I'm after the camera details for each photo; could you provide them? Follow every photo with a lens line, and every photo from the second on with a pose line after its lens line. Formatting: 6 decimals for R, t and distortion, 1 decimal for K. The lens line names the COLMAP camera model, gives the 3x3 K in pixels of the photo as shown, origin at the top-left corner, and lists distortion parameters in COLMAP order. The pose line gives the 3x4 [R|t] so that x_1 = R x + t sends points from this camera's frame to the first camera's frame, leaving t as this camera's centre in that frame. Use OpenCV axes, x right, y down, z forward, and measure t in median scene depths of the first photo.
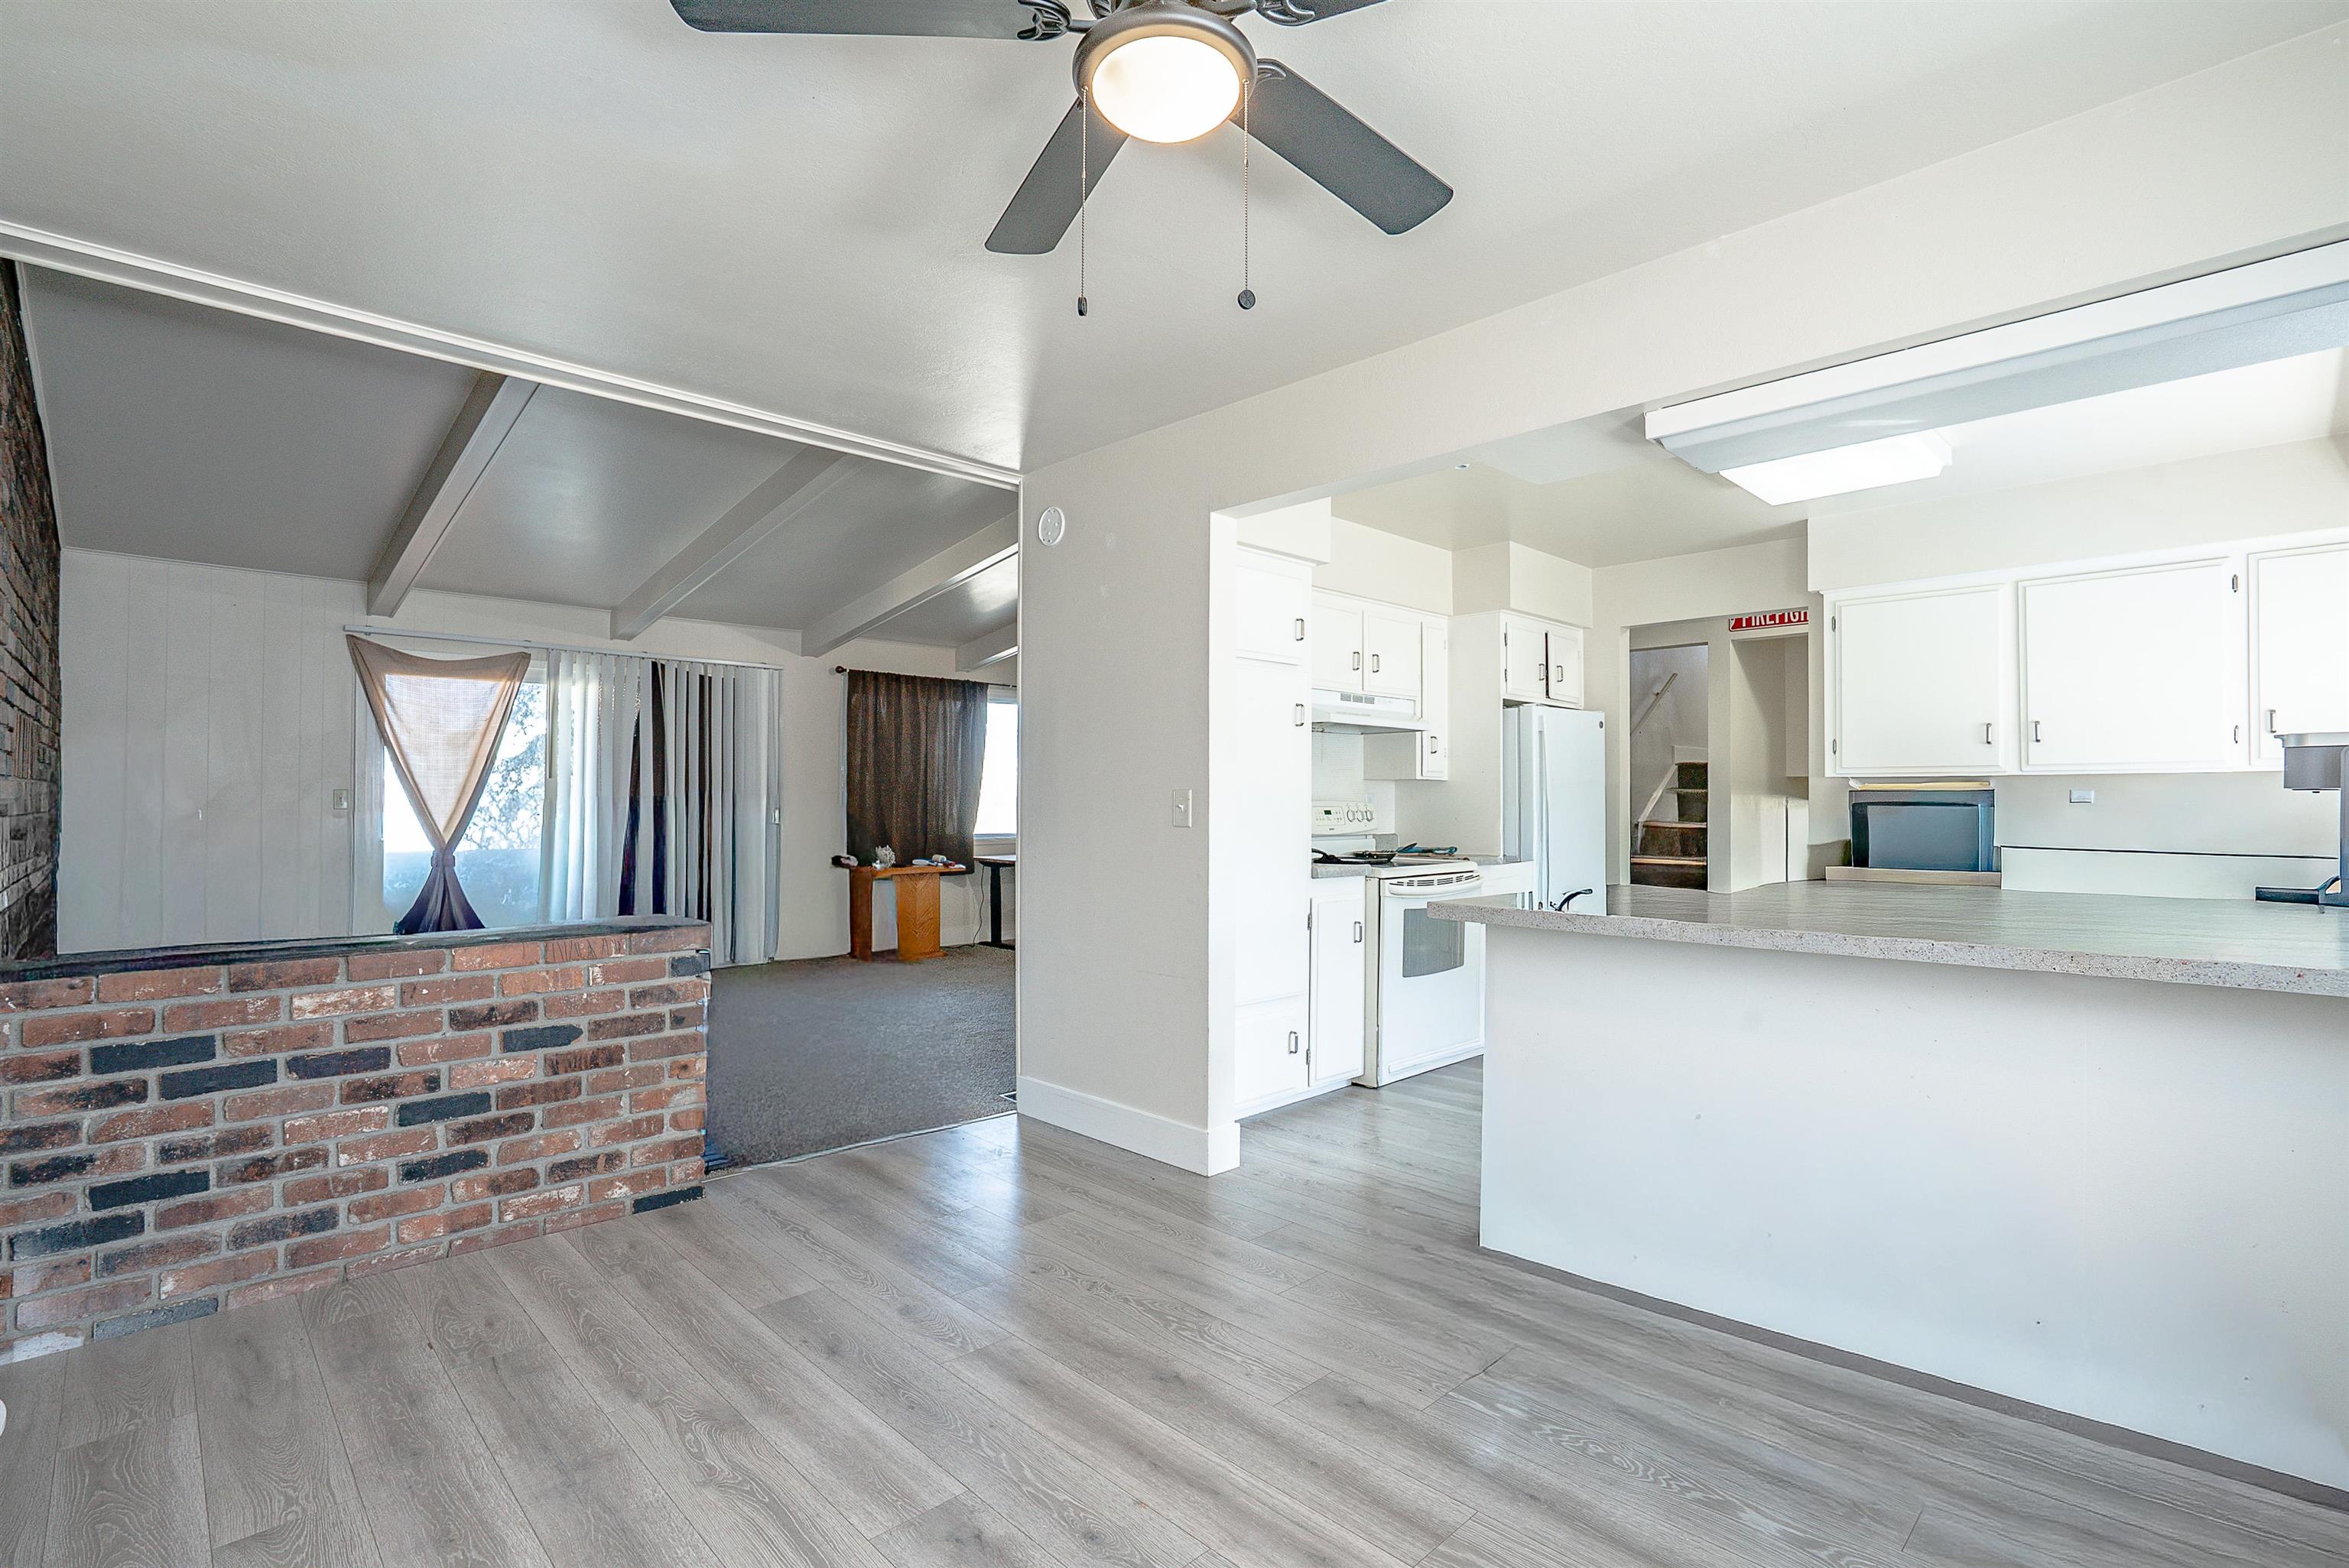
lens RADIAL K [[1122.7, 0, 1183.4], [0, 1122.7, 788.2], [0, 0, 1]] dist [-0.065202, 0.023077]
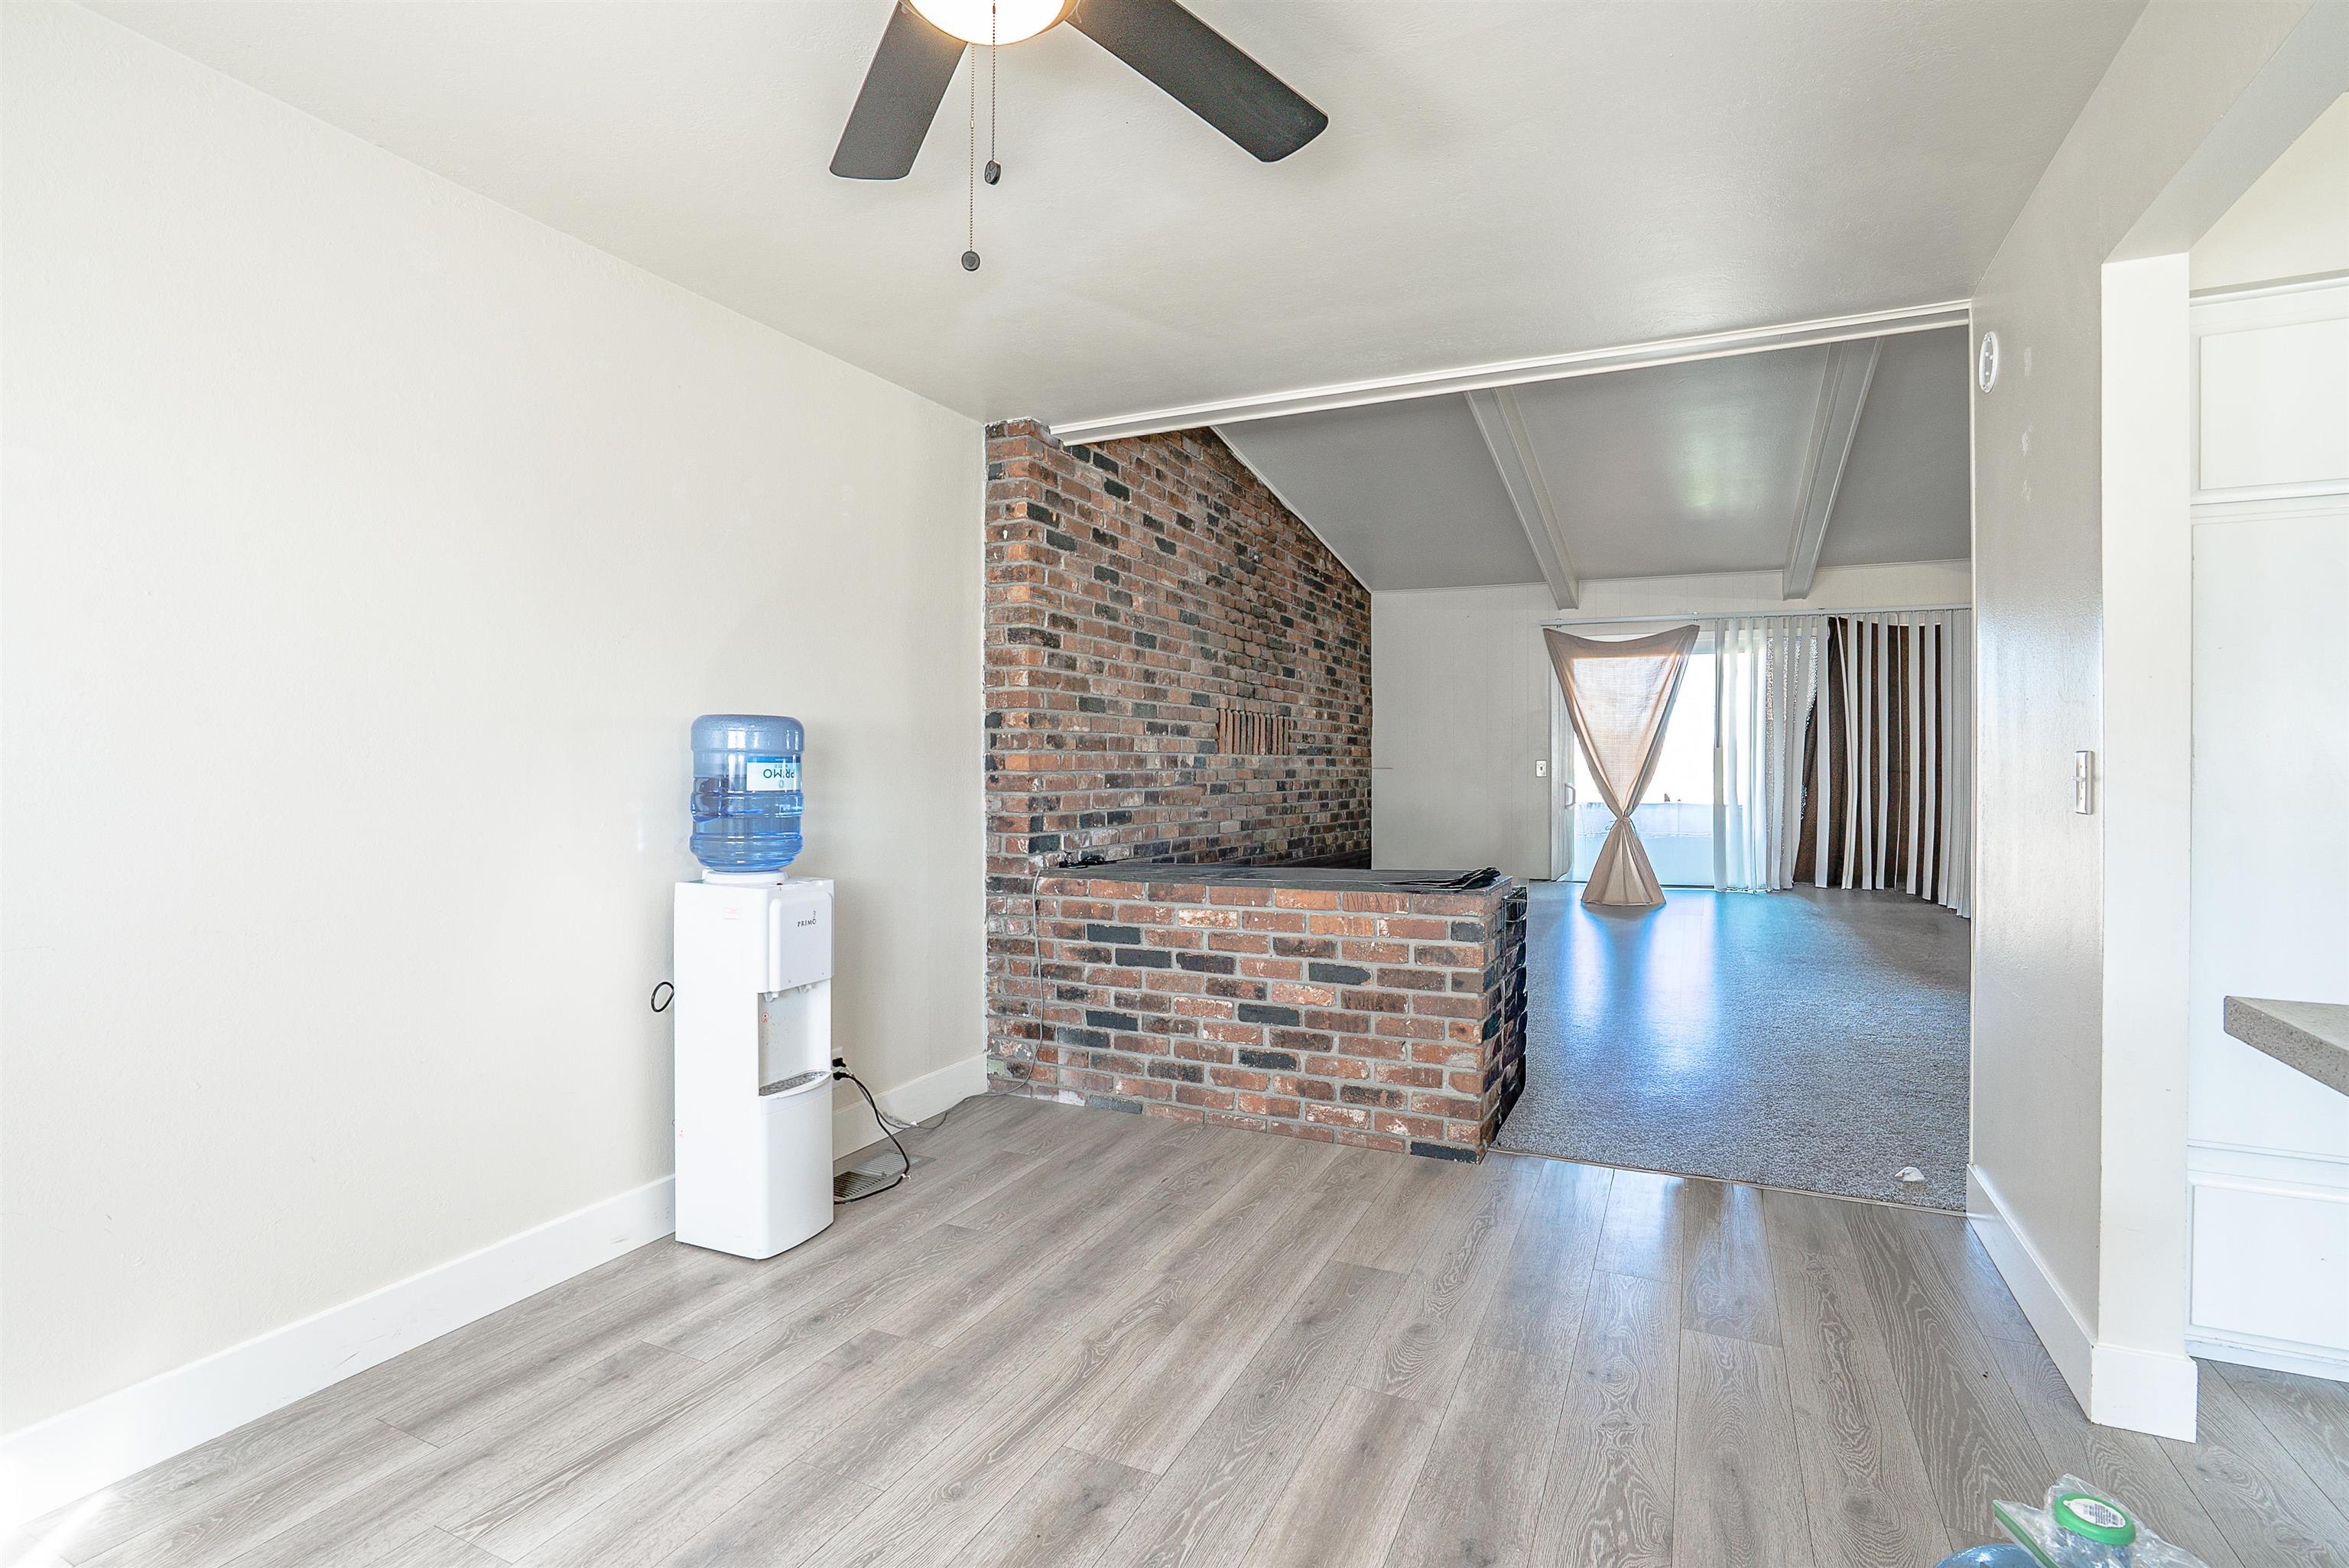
lens RADIAL K [[1122.7, 0, 1183.4], [0, 1122.7, 788.2], [0, 0, 1]] dist [-0.065202, 0.023077]
pose [[0.327522, 0.014554, -0.944731, 0.492484], [0.010169, 0.999769, 0.018928, 0.008051], [0.944789, -0.015806, 0.327299, 0.483283]]
